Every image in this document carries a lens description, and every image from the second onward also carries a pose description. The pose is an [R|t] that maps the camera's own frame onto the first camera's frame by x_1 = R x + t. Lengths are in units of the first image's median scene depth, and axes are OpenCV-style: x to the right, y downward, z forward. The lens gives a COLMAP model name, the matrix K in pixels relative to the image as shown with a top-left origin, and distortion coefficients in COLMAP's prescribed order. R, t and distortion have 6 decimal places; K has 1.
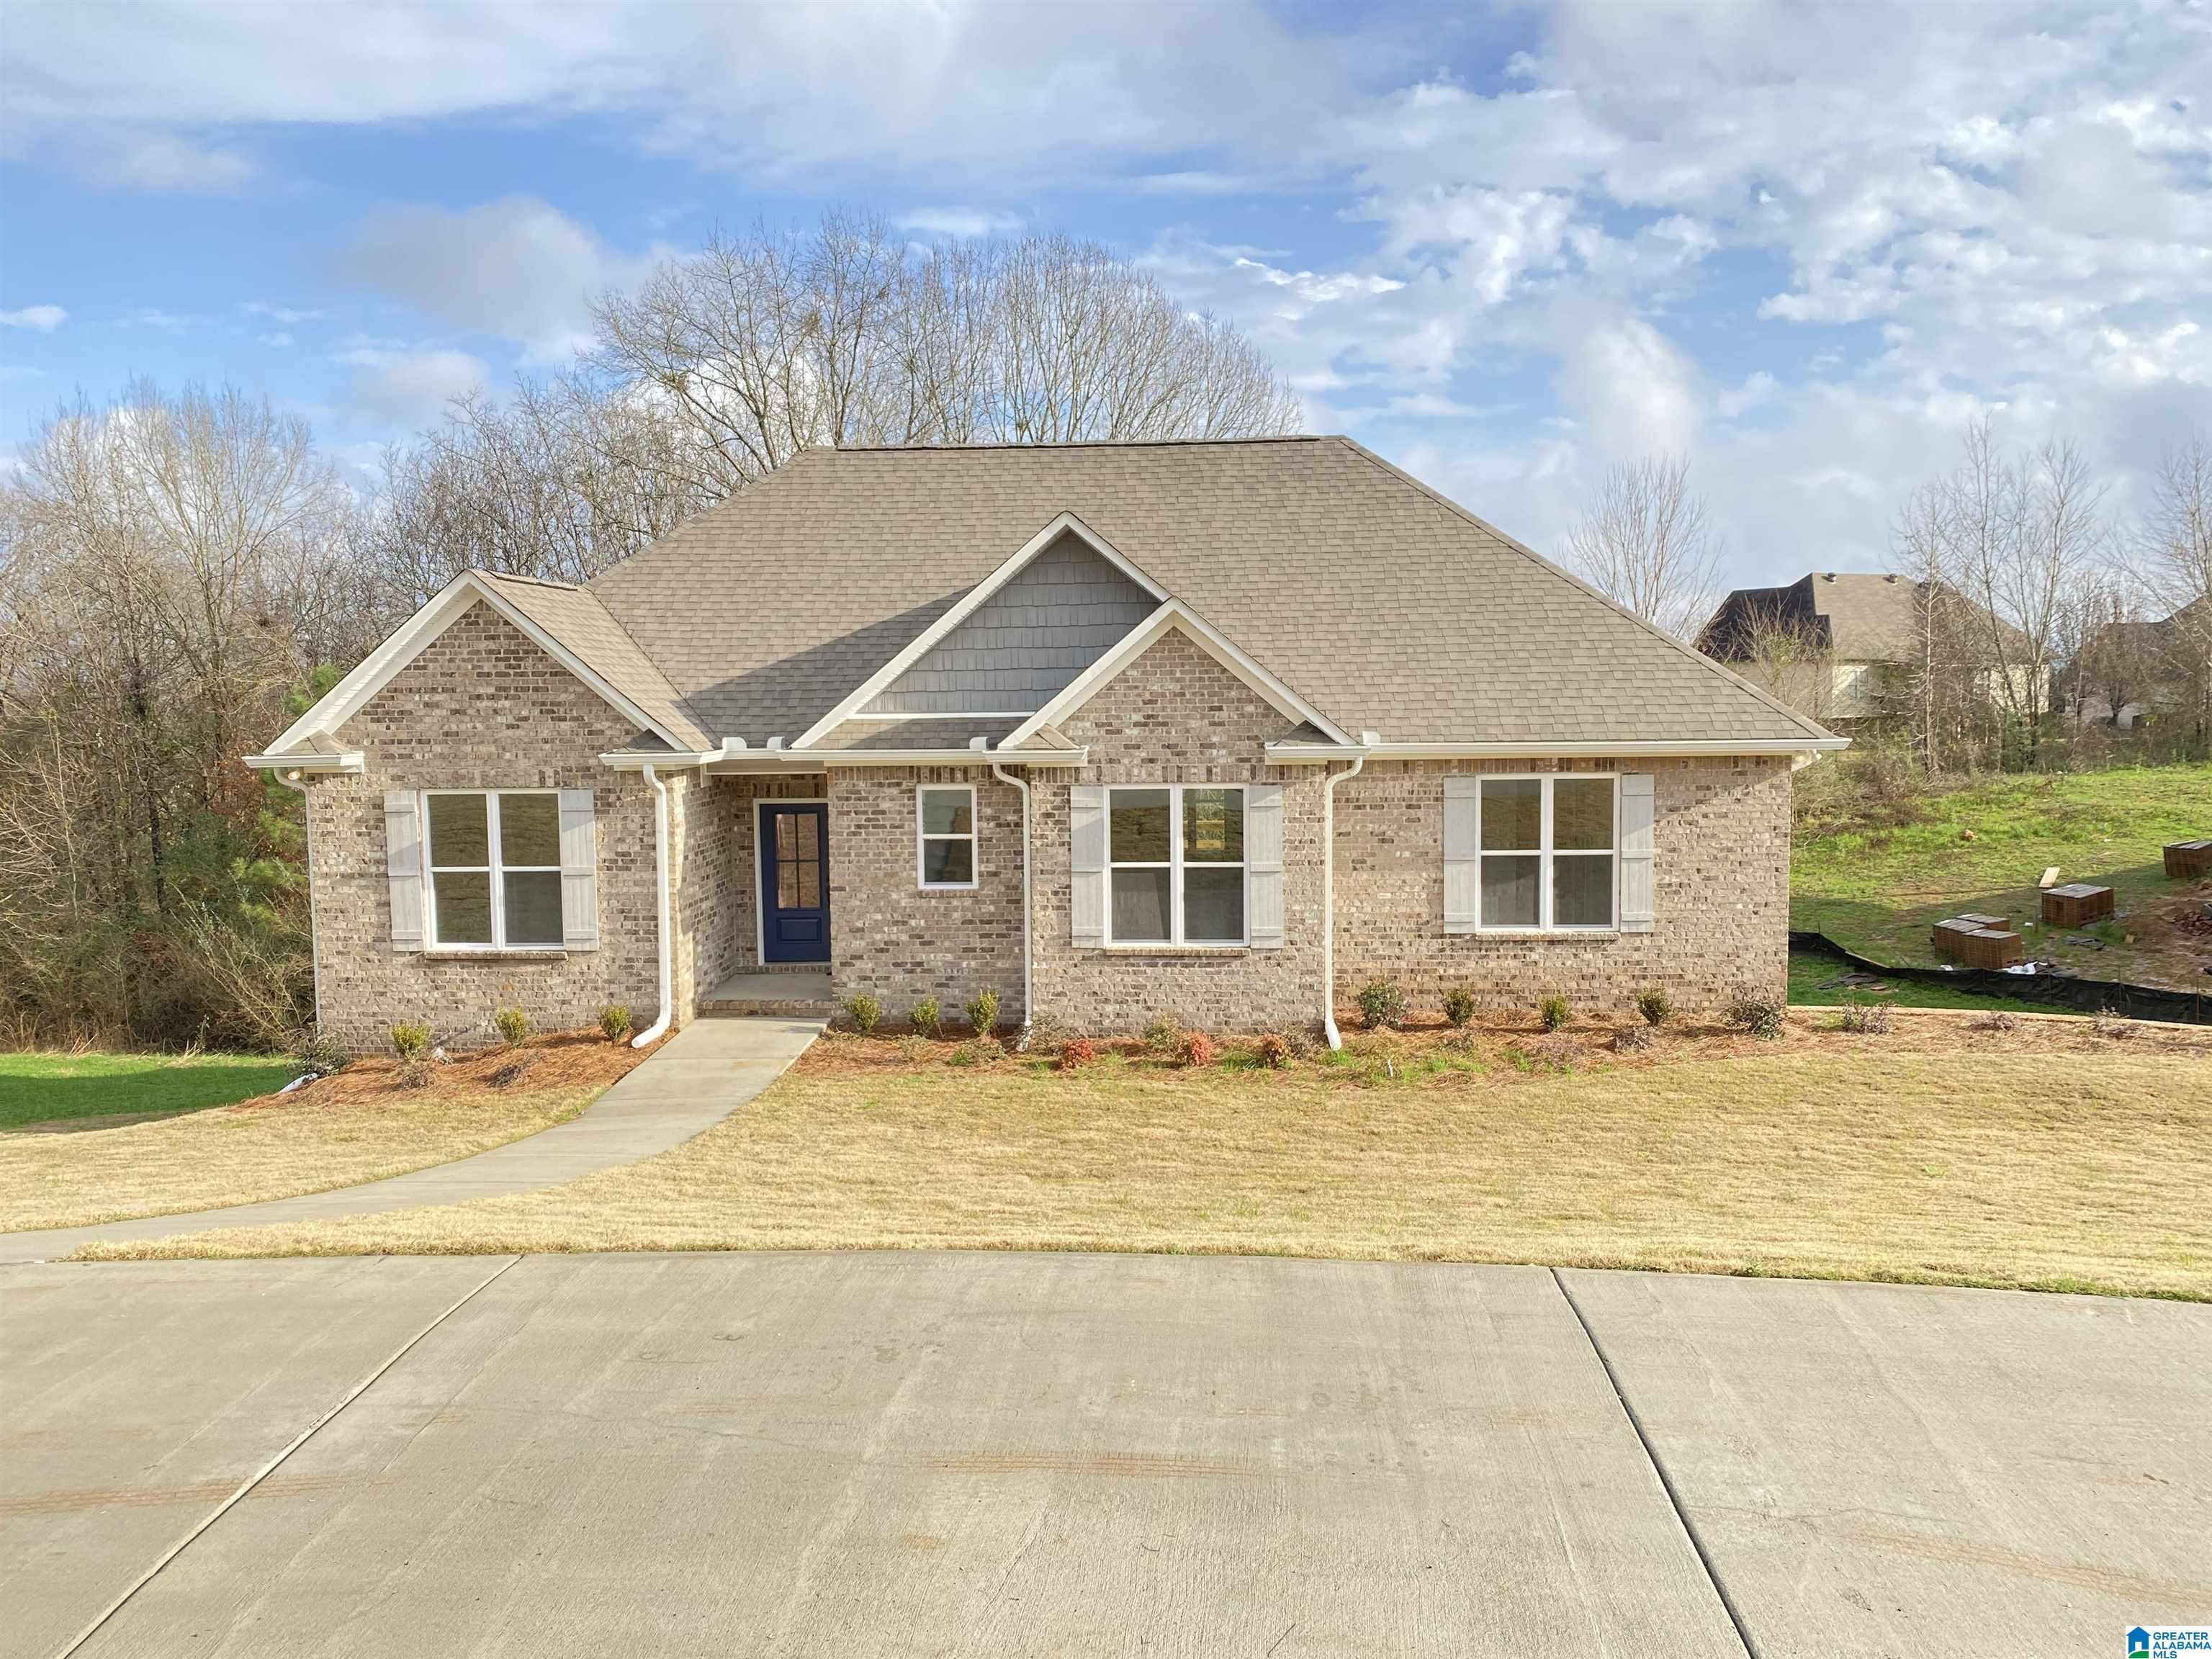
lens RADIAL K [[1679.8, 0, 1098.9], [0, 1679.8, 814.3], [0, 0, 1]] dist [0.007973, -0.006672]
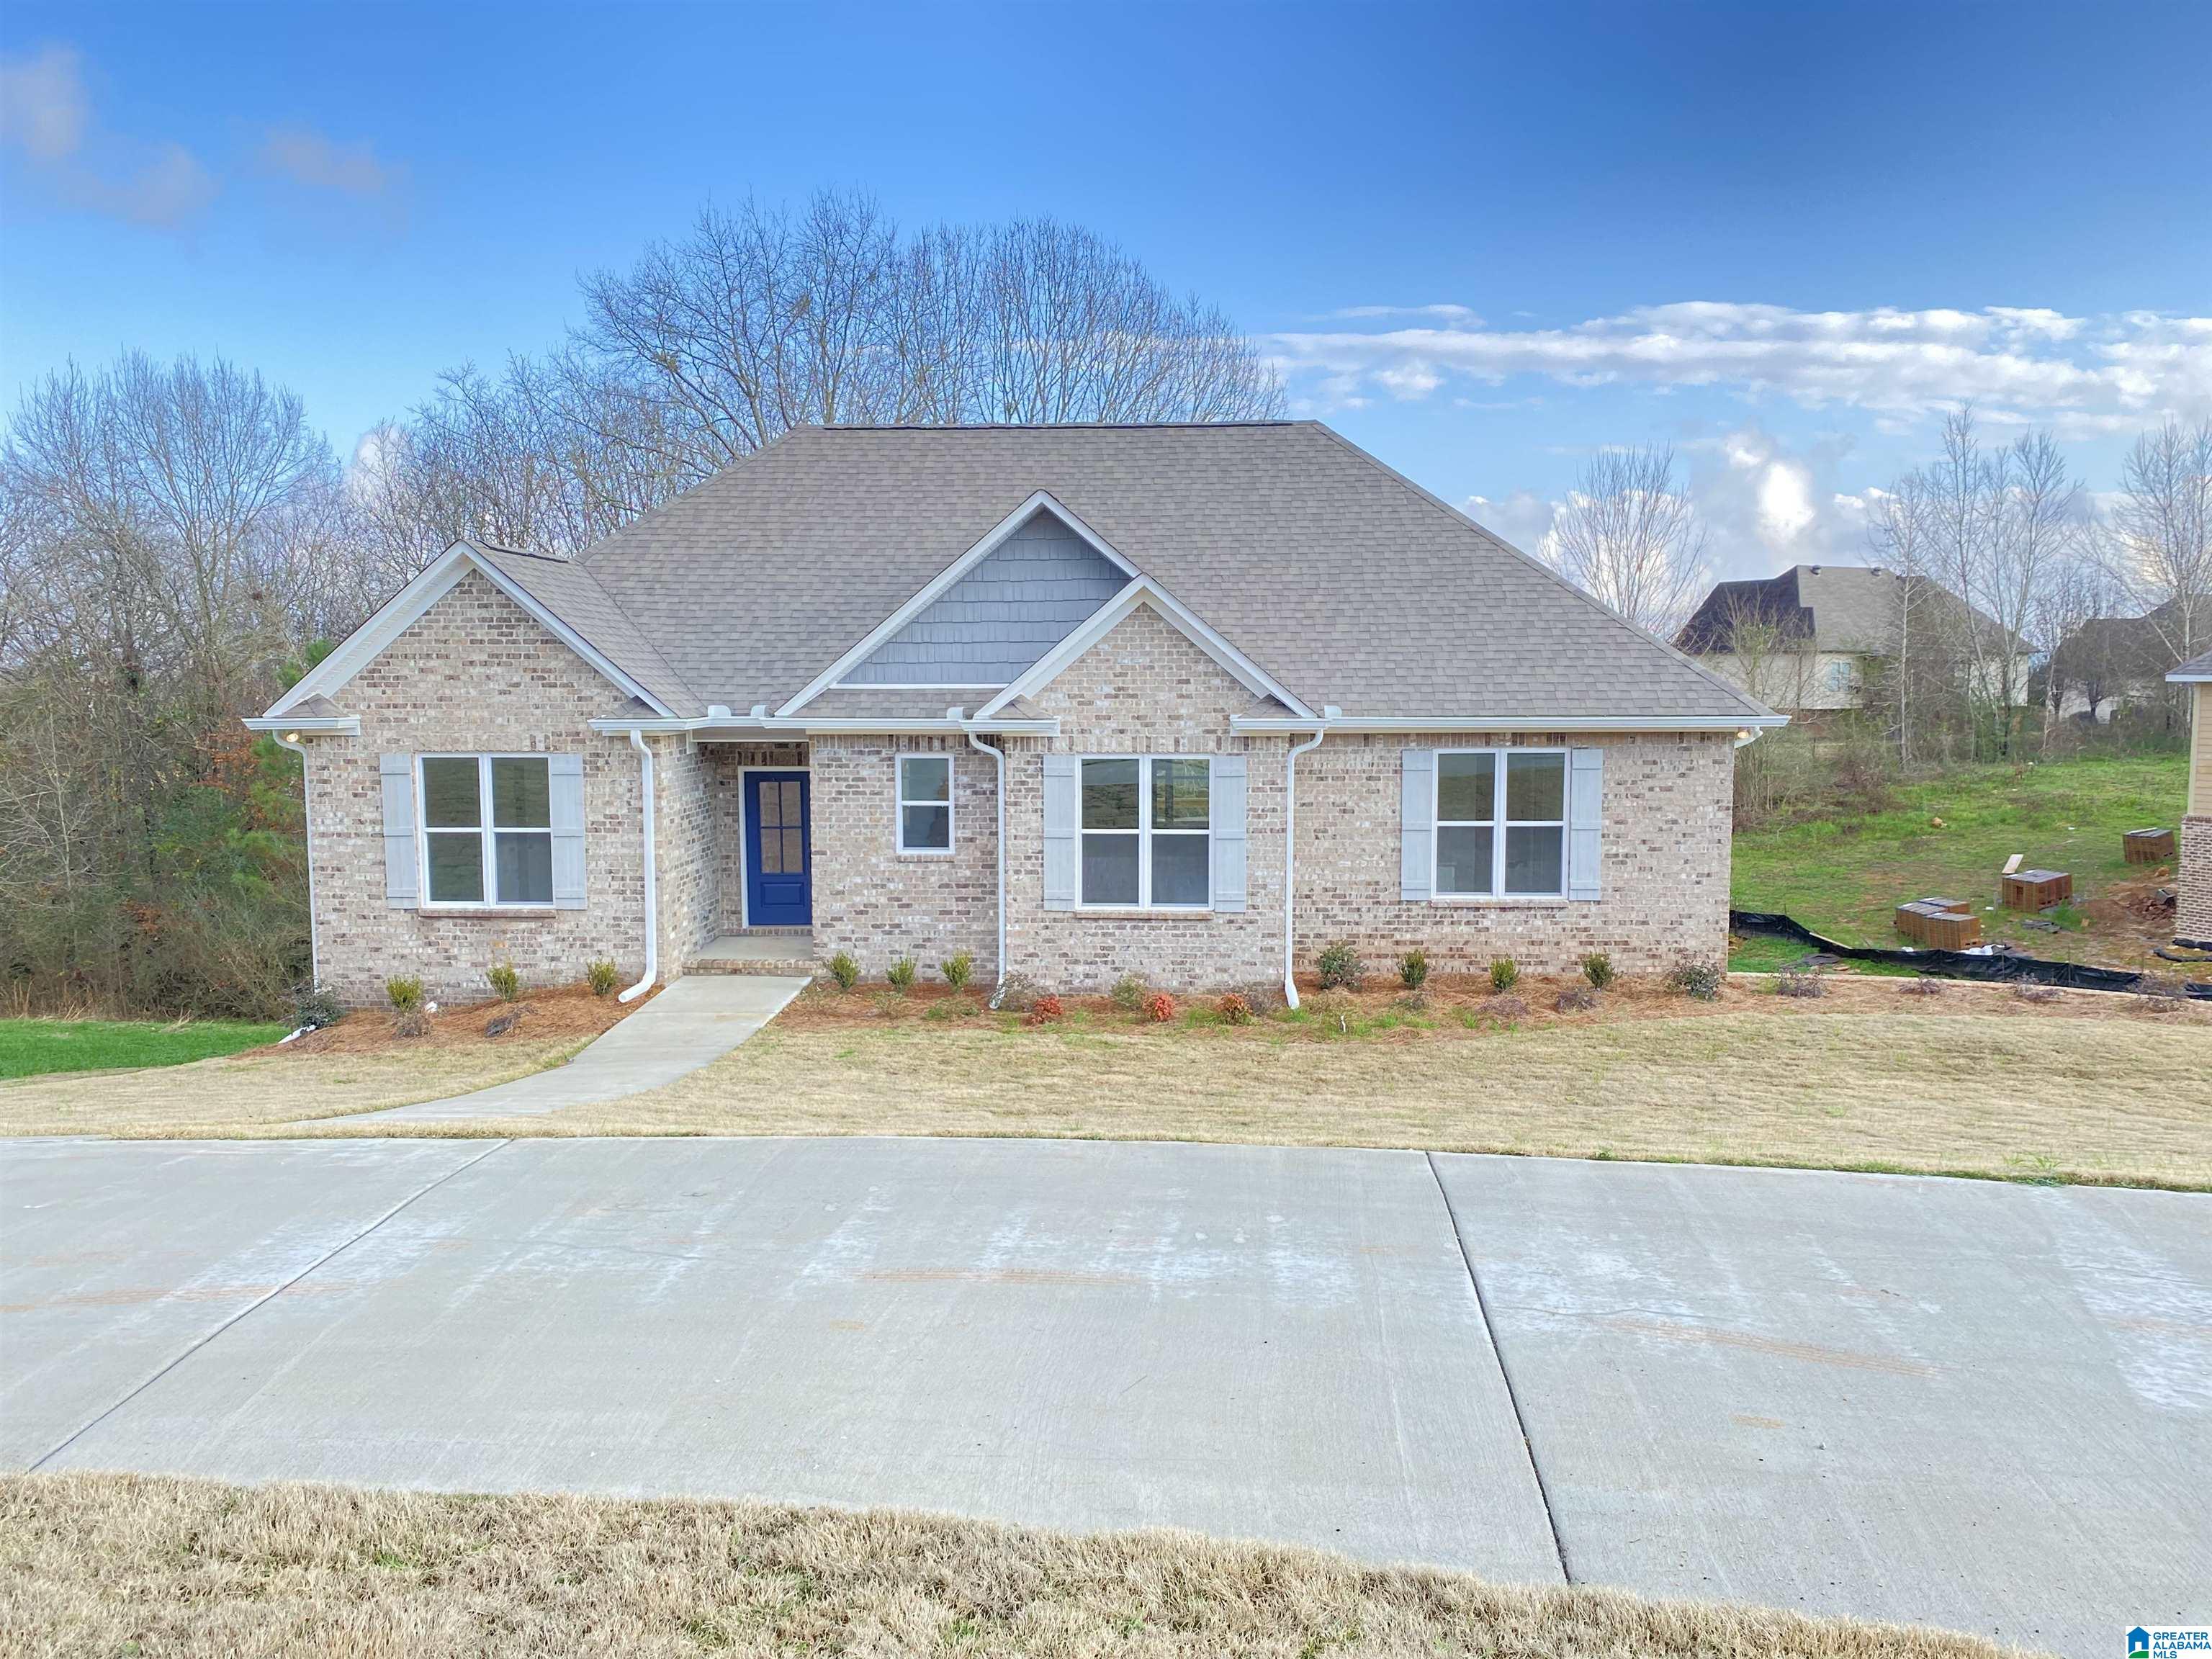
lens RADIAL K [[1679.8, 0, 1113.7], [0, 1679.8, 826.2], [0, 0, 1]] dist [0.007973, -0.006672]
pose [[0.999886, 0.008342, 0.012607, 0.013859], [-0.008524, 0.999859, 0.014484, 0.011910], [-0.012485, -0.014590, 0.999816, -0.041025]]
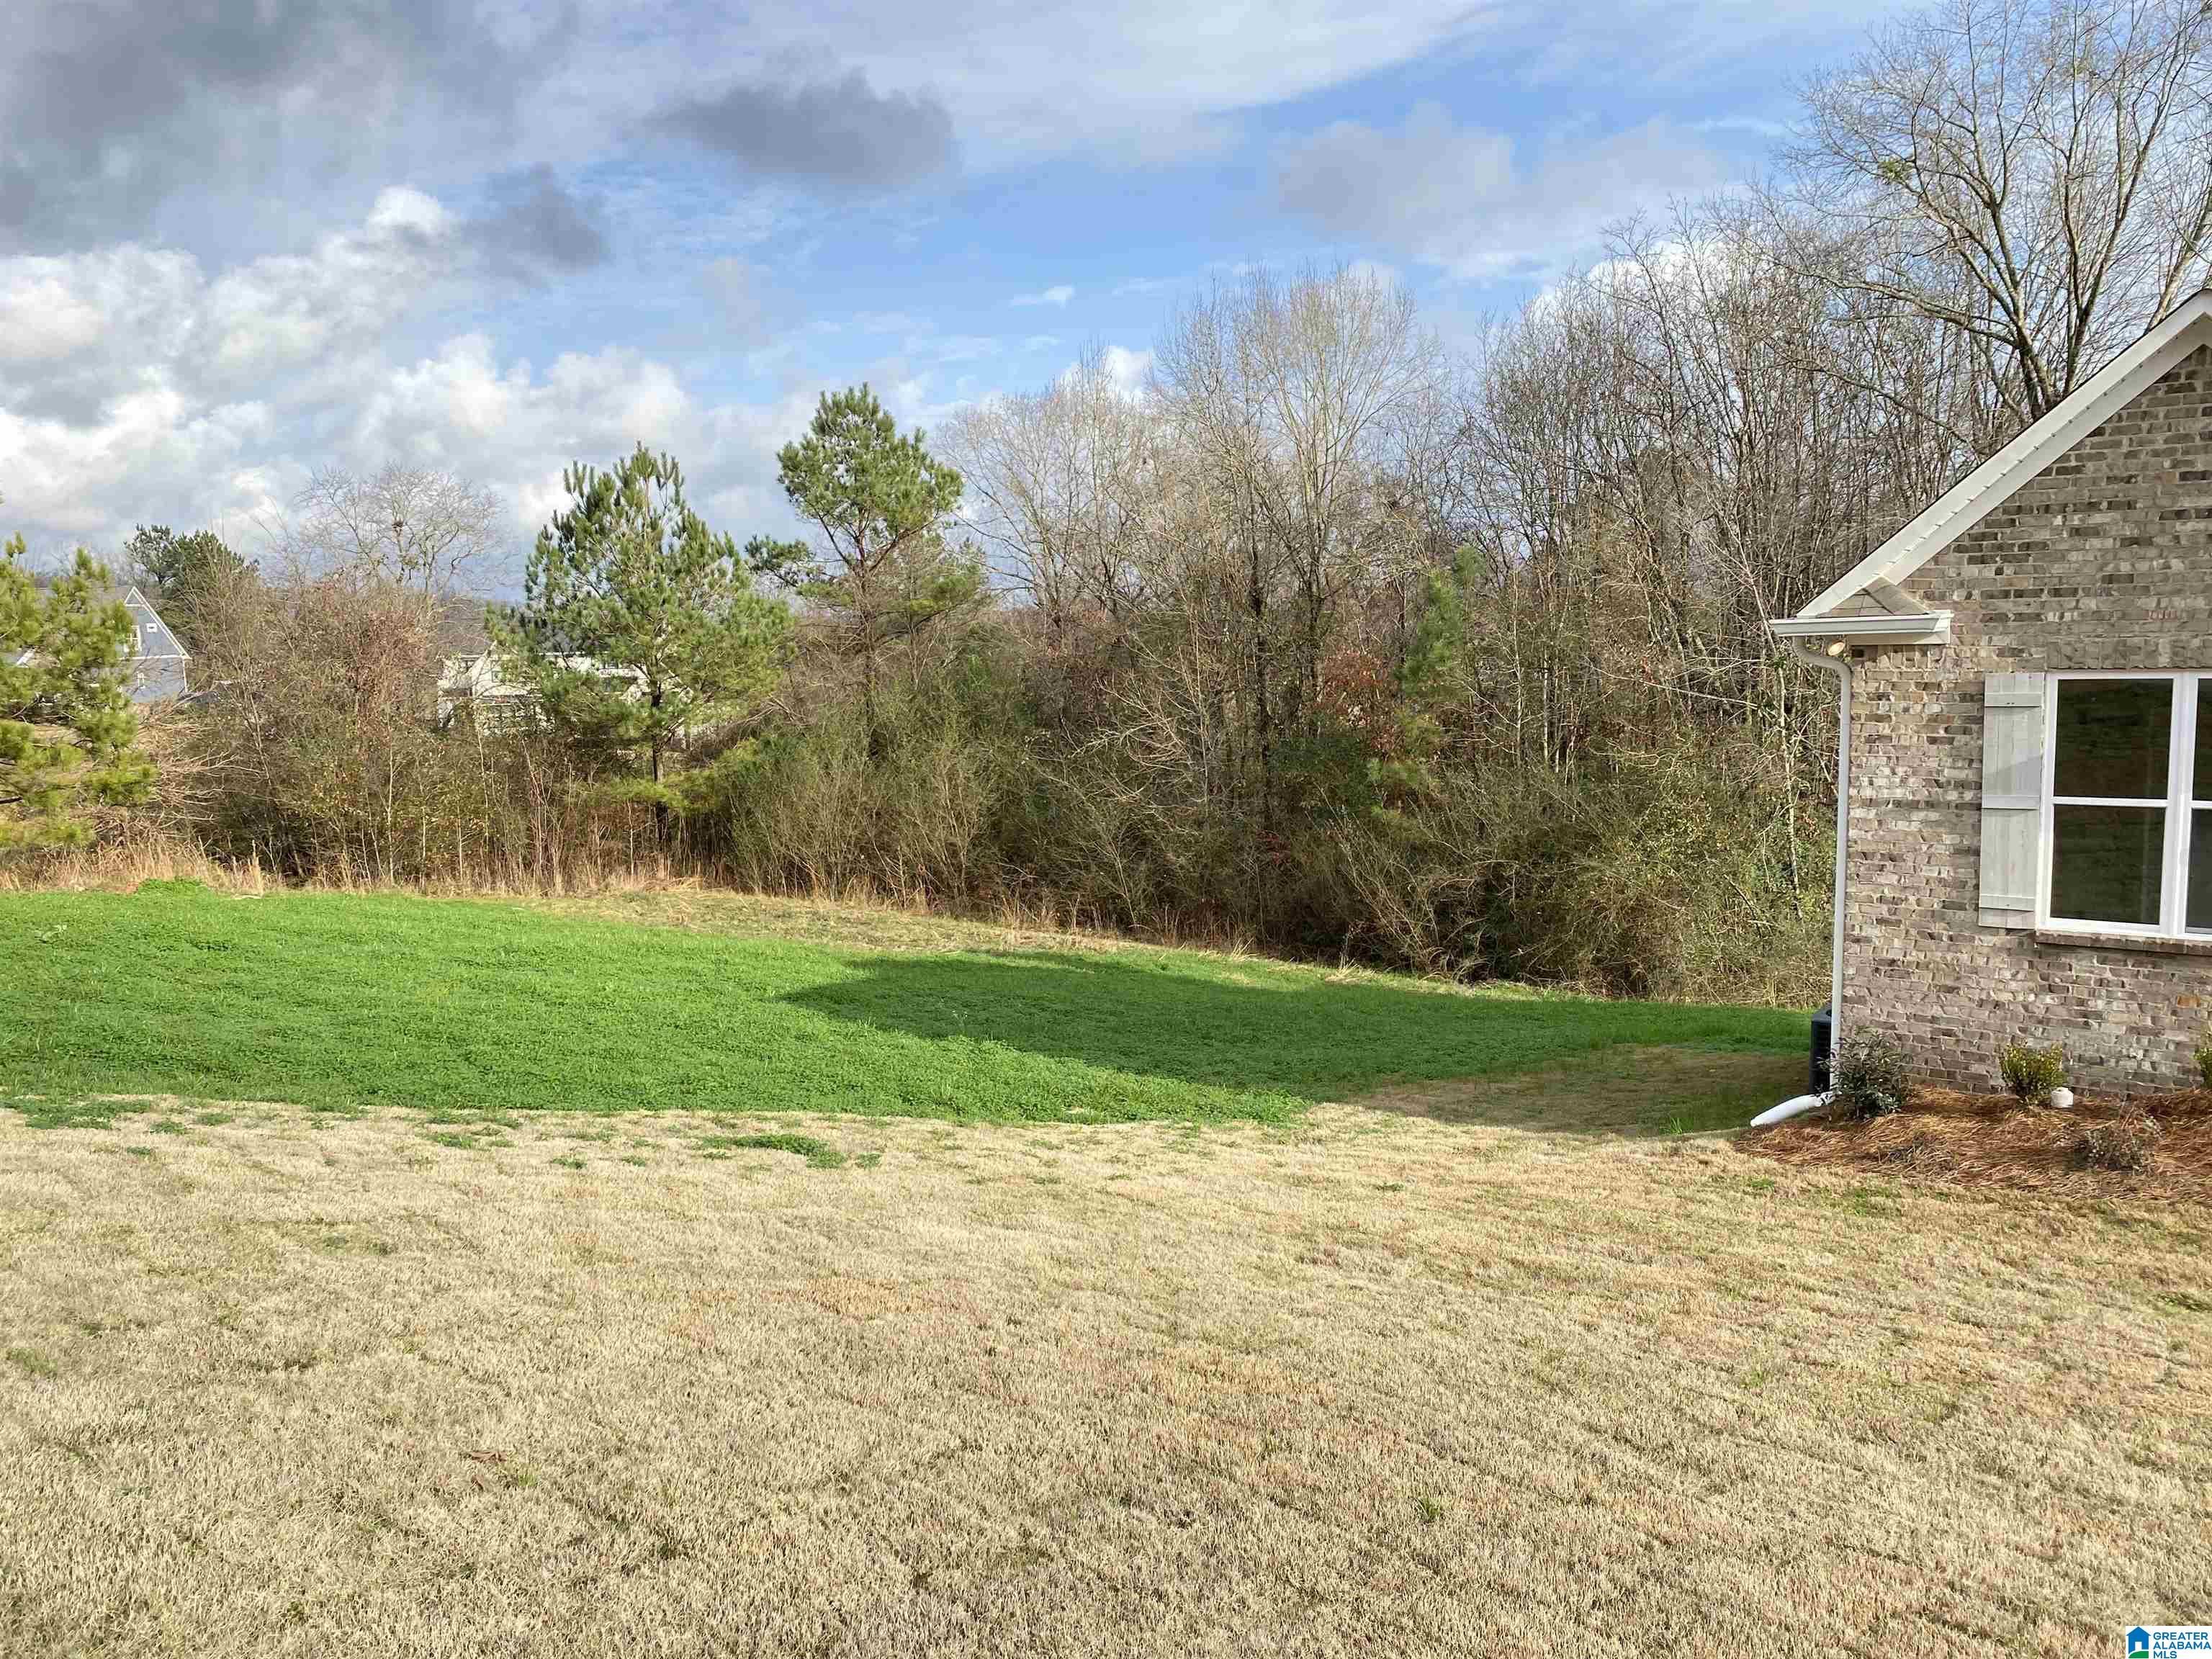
lens RADIAL K [[1679.8, 0, 1112.5], [0, 1679.8, 836.9], [0, 0, 1]] dist [0.007973, -0.006672]
pose [[0.861391, 0.054597, -0.504999, -0.381017], [-0.019507, 0.997029, 0.074518, 0.006637], [0.507567, -0.054338, 0.859897, 0.285925]]
